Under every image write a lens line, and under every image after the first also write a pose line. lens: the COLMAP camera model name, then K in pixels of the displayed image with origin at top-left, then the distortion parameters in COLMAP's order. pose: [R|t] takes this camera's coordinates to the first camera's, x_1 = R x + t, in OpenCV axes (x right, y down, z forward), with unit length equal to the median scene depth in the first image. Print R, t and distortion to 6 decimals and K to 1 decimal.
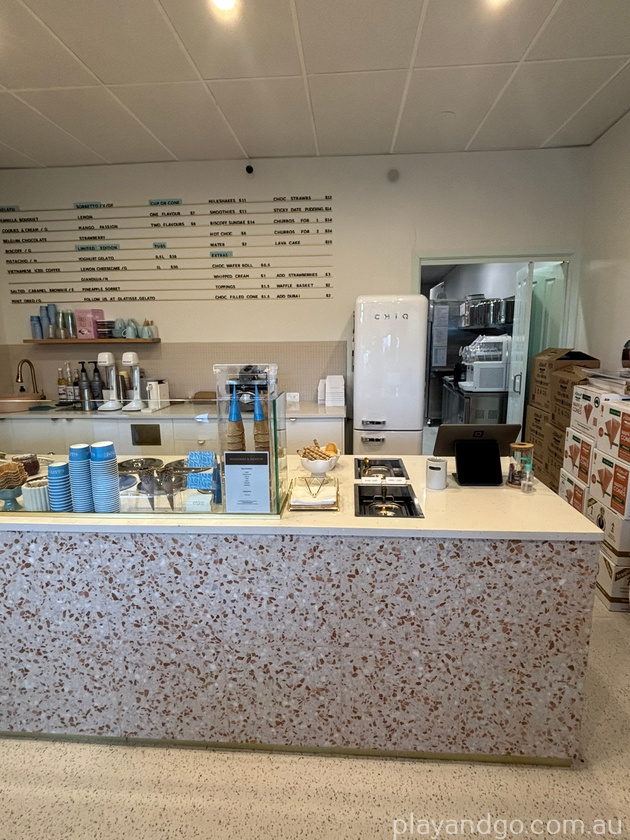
lens RADIAL K [[440.2, 0, 313.5], [0, 440.2, 427.4], [0, 0, 1]] dist [0.010311, 0.001553]
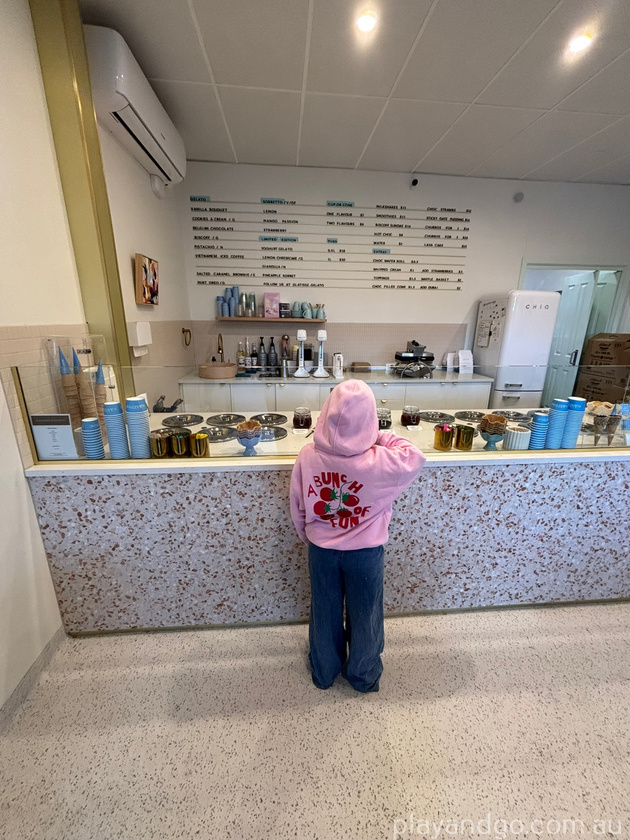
lens RADIAL K [[342.7, 0, 313.6], [0, 342.7, 422.5], [0, 0, 1]] dist [0.005828, 0.000626]
pose [[0.984192, -0.025490, 0.175260, -0.602569], [0.009834, 0.995927, 0.089621, 0.002603], [-0.176831, -0.086480, 0.980435, 0.037981]]
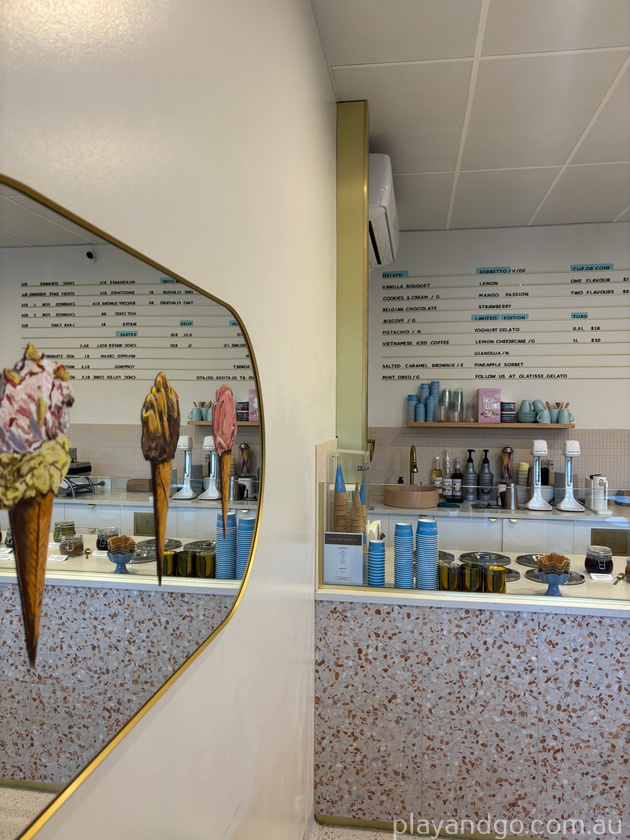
lens RADIAL K [[632.7, 0, 318.9], [0, 632.7, 443.3], [0, 0, 1]] dist [0.057430, -0.052925]
pose [[0.998377, 0.022246, -0.052420, -0.808390], [-0.030197, 0.987271, -0.156157, 0.035323], [0.048278, 0.157486, 0.986340, -0.194025]]
